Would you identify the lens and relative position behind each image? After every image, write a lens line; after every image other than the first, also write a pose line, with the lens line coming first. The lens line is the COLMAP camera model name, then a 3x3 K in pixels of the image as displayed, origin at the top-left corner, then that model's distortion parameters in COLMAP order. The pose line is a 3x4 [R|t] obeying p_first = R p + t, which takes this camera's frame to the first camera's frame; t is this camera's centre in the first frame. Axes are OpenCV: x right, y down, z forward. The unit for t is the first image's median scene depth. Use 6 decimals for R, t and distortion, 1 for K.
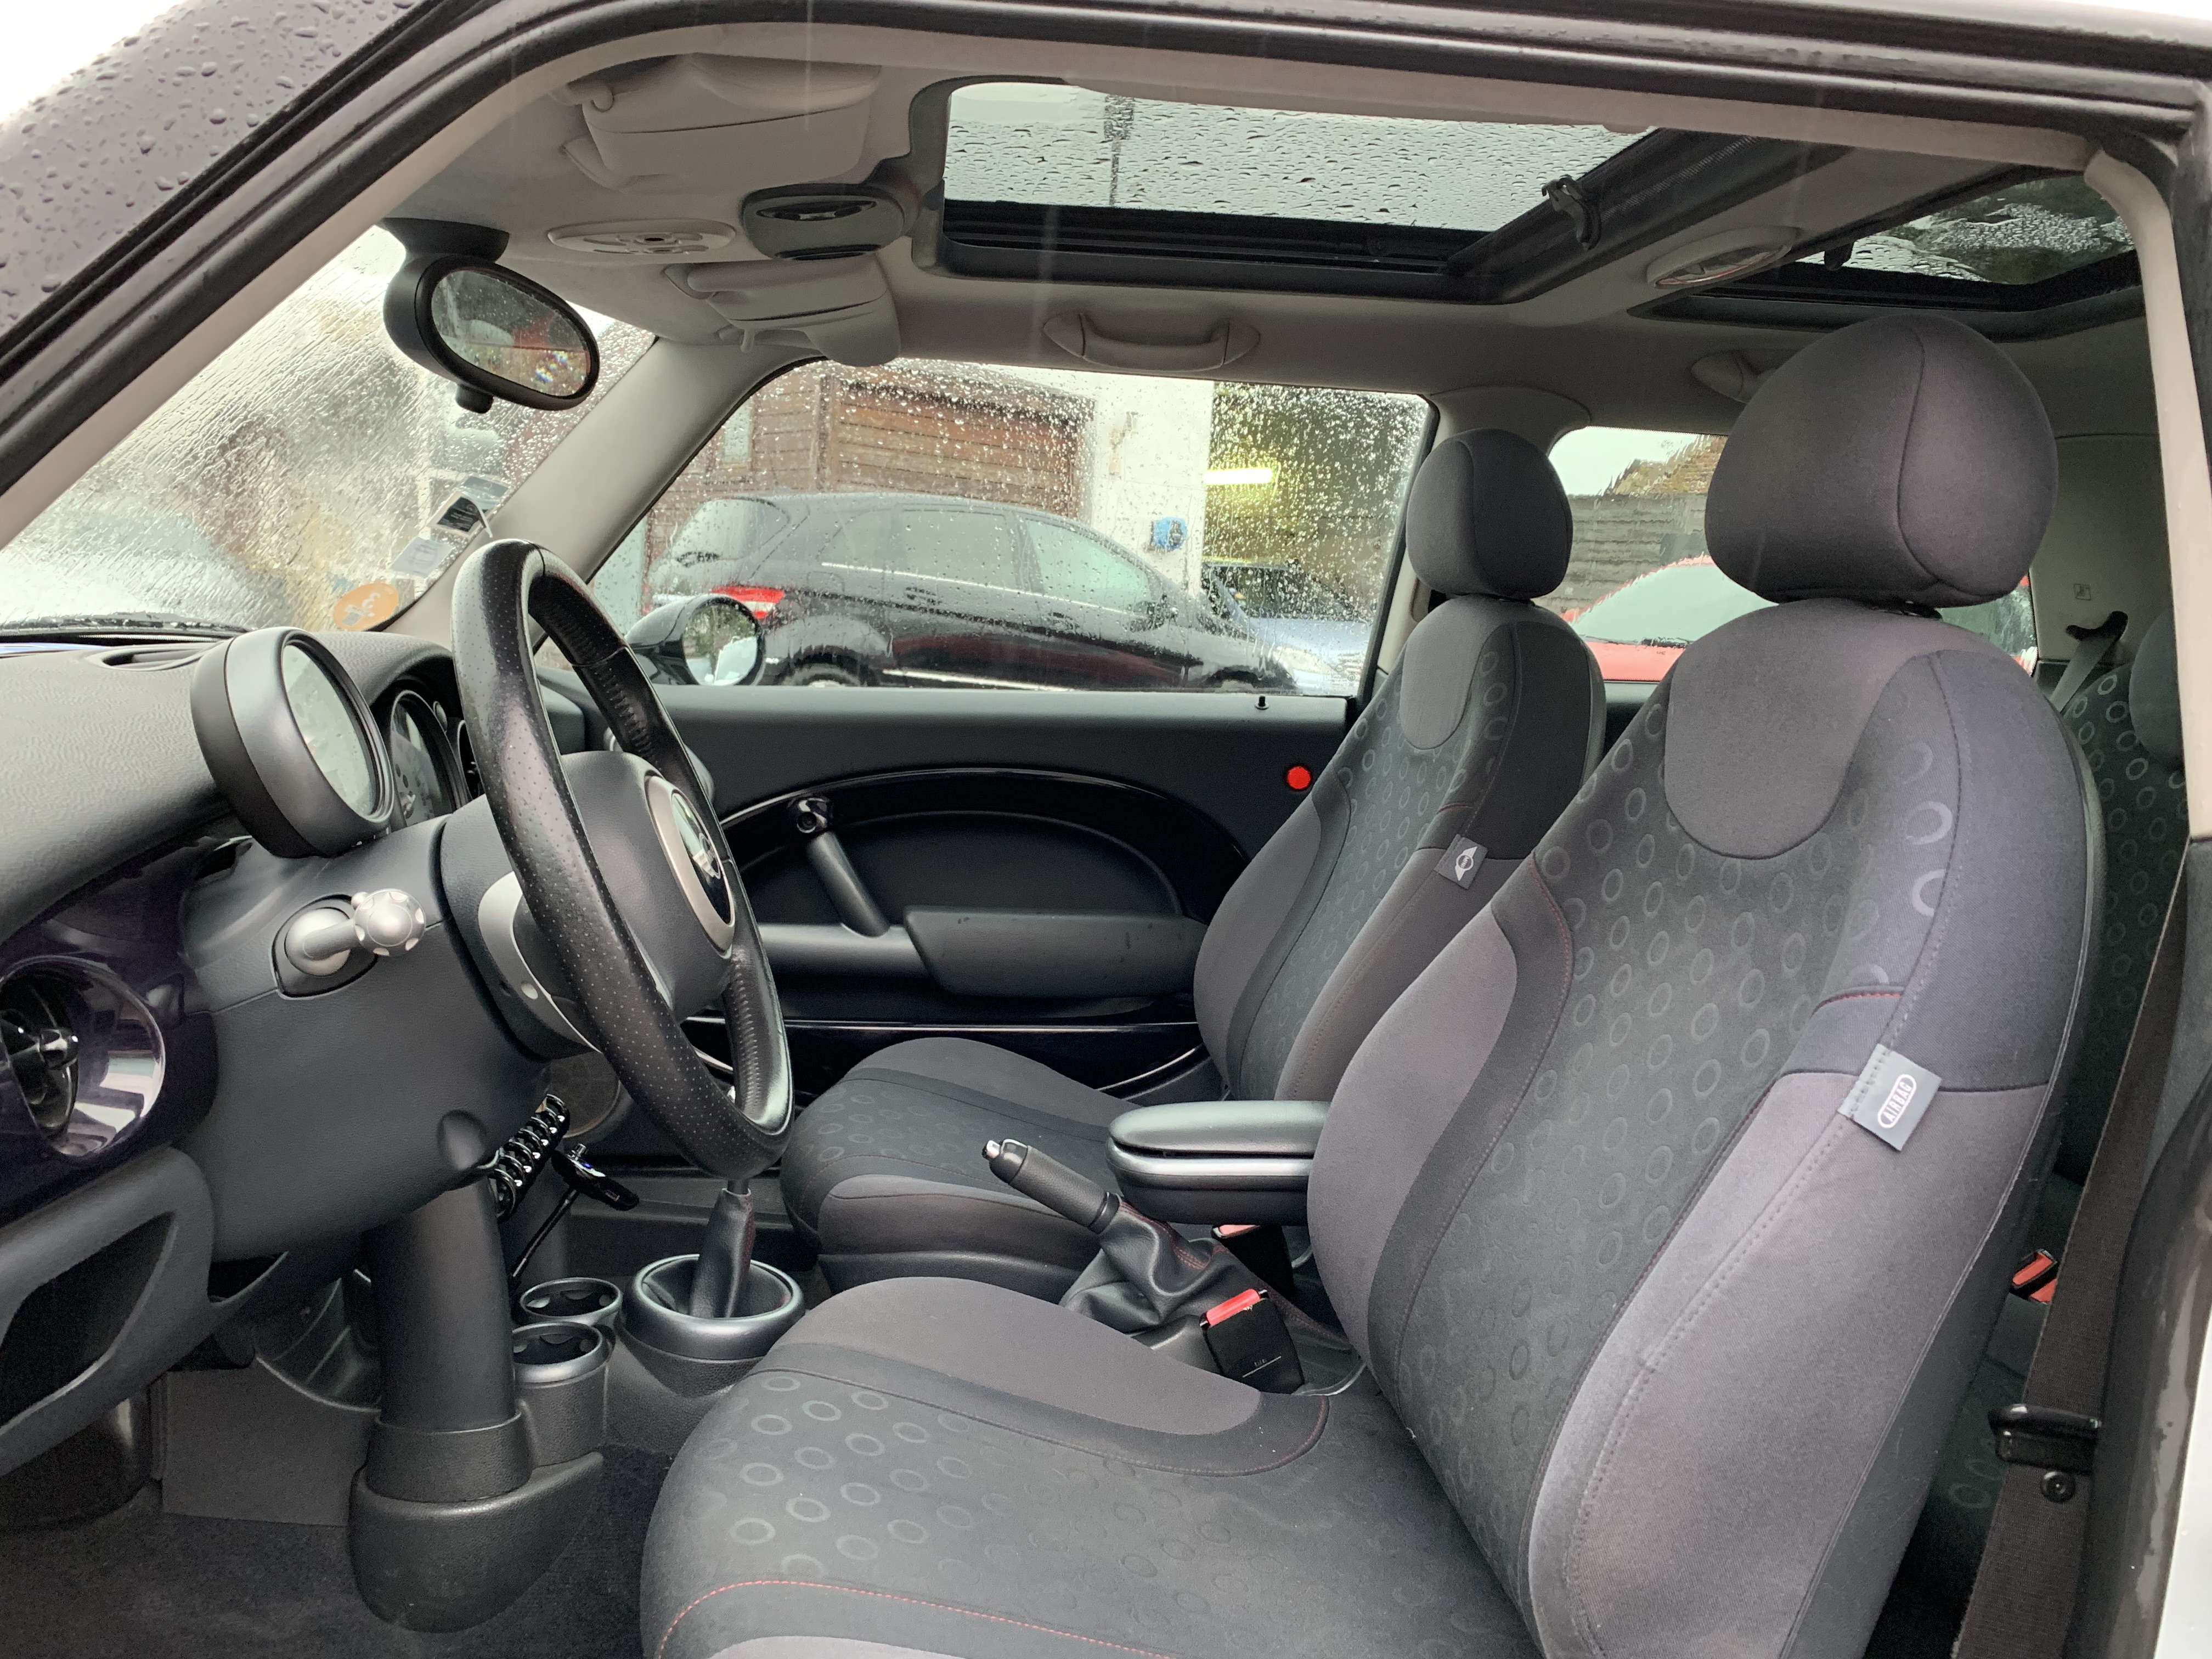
lens RADIAL K [[1688.7, 0, 1110.2], [0, 1688.7, 814.1], [0, 0, 1]] dist [0.029050, -0.024027]
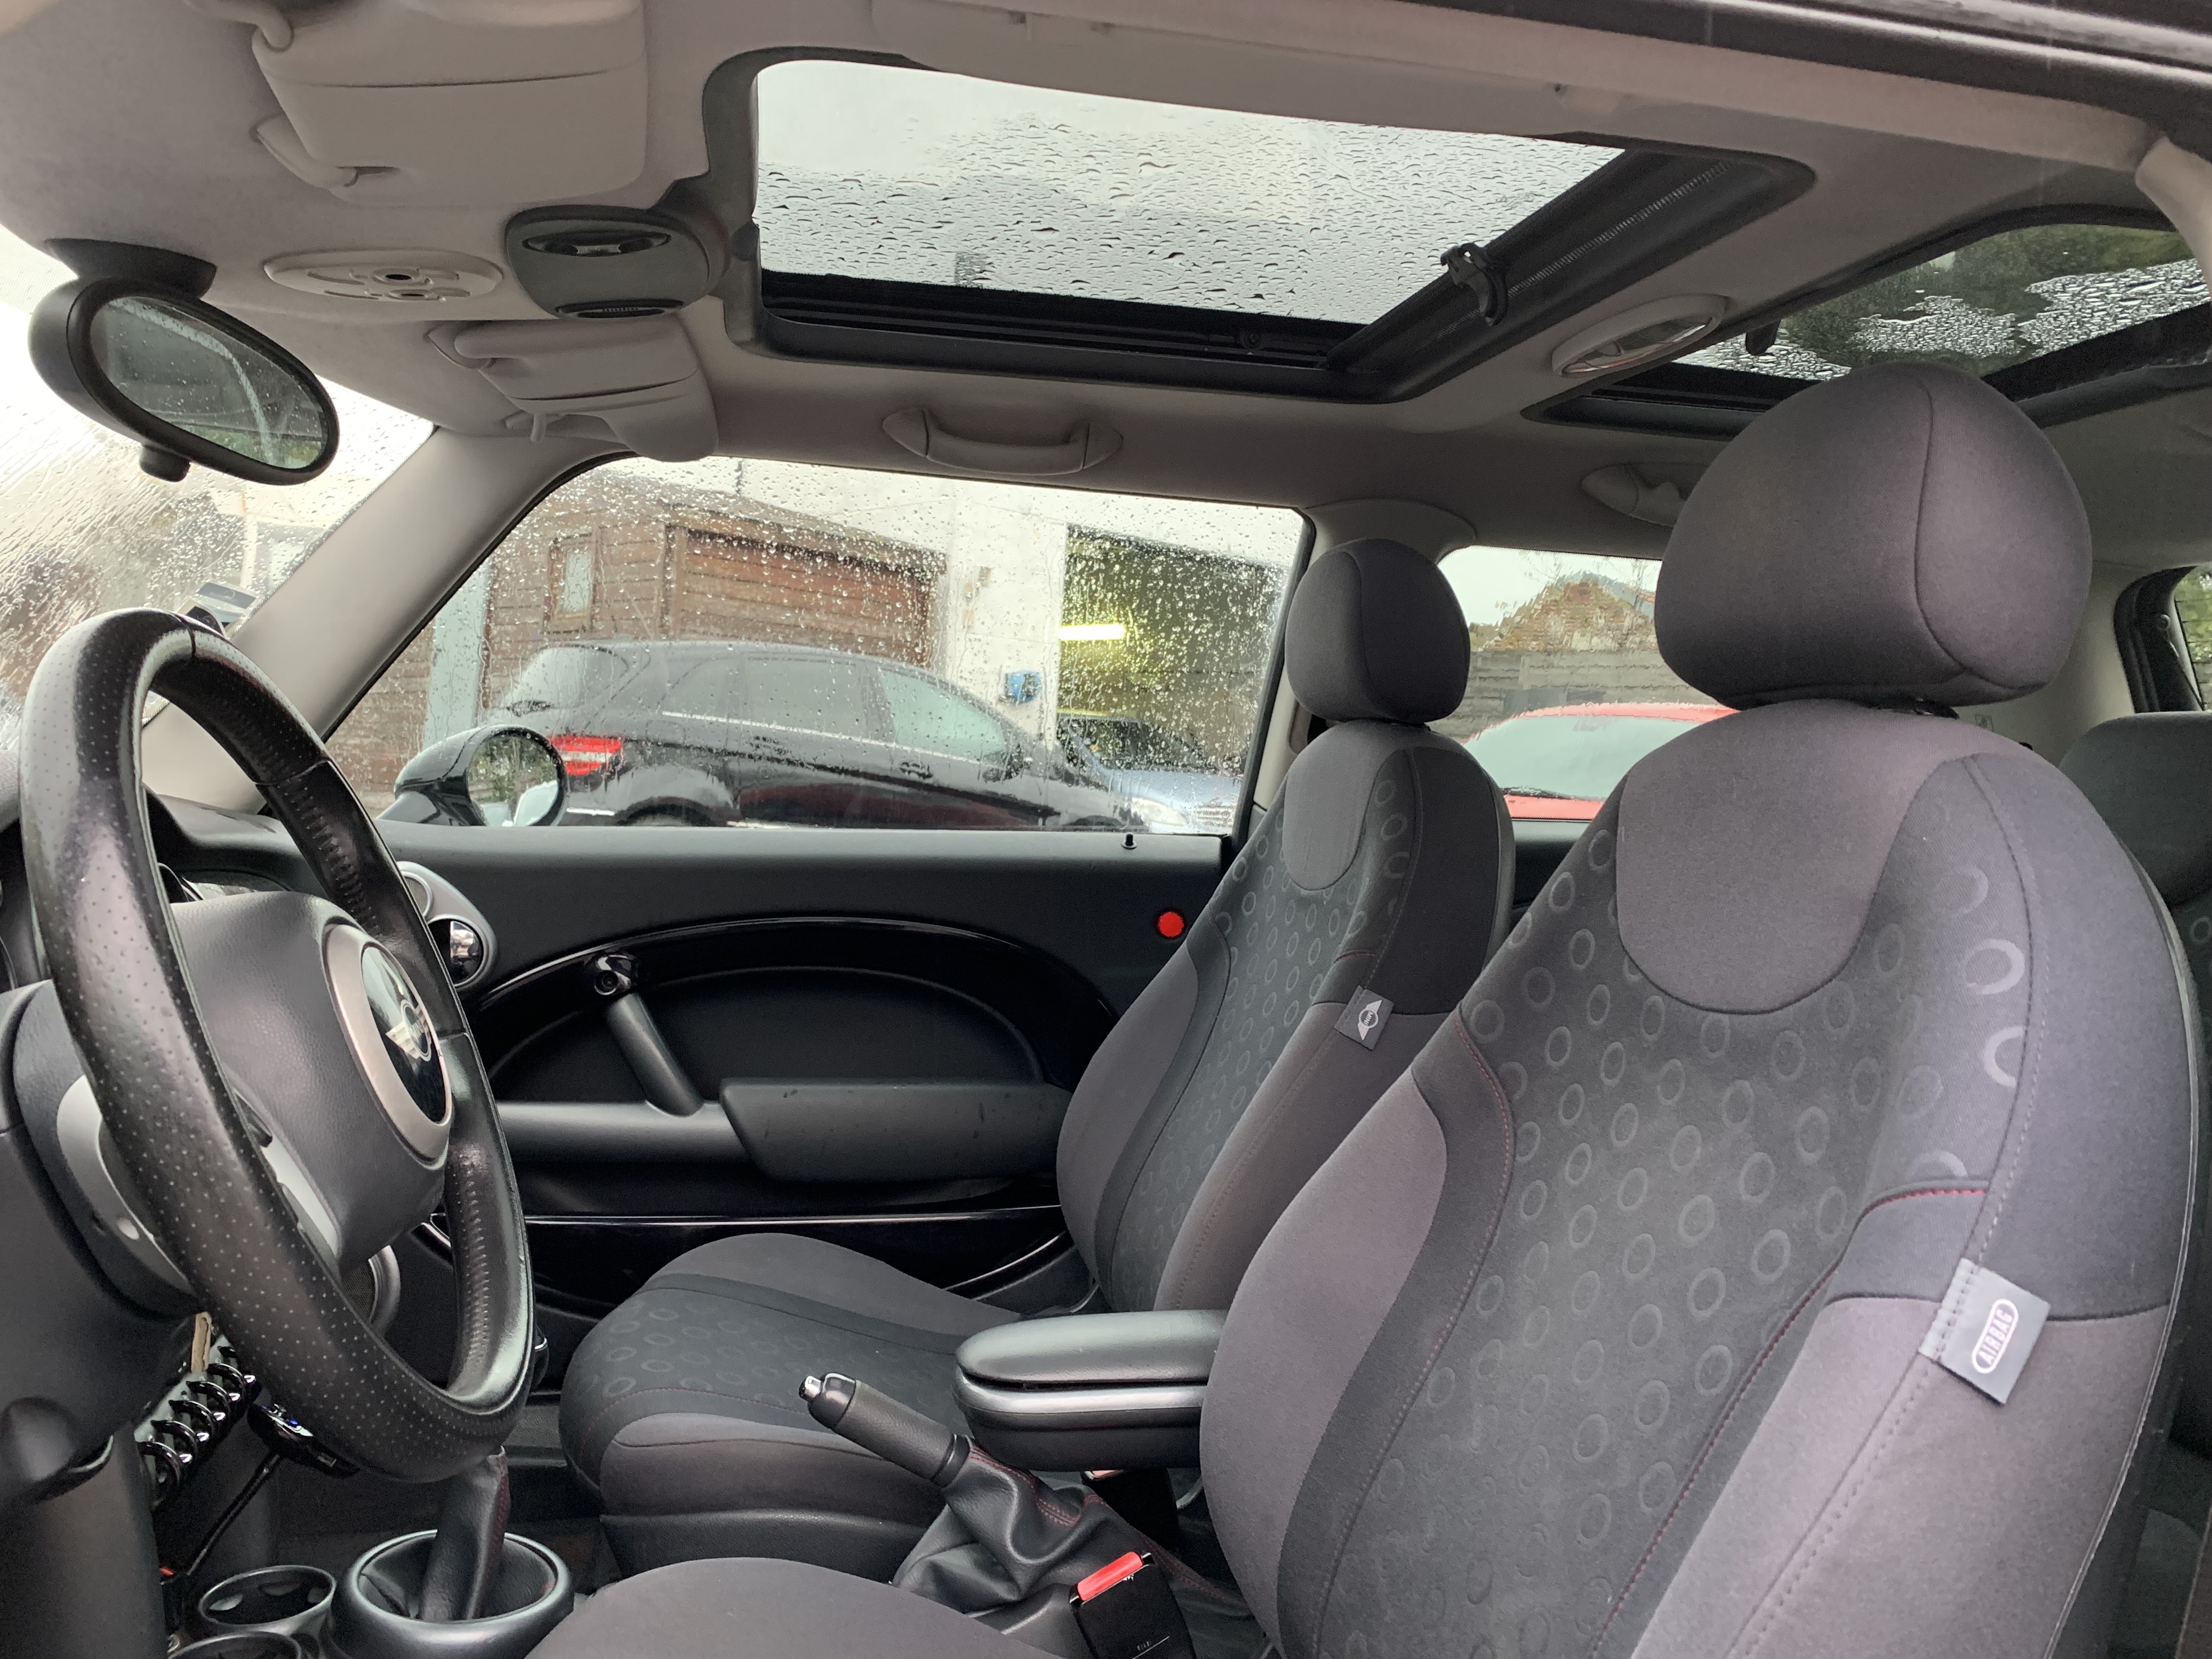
lens RADIAL K [[1688.7, 0, 1115.2], [0, 1688.7, 816.6], [0, 0, 1]] dist [0.029050, -0.024027]
pose [[0.996061, -0.004192, 0.088575, 0.004359], [0.012105, 0.995959, -0.088993, 0.000815], [-0.087844, 0.089714, 0.992086, 0.159388]]
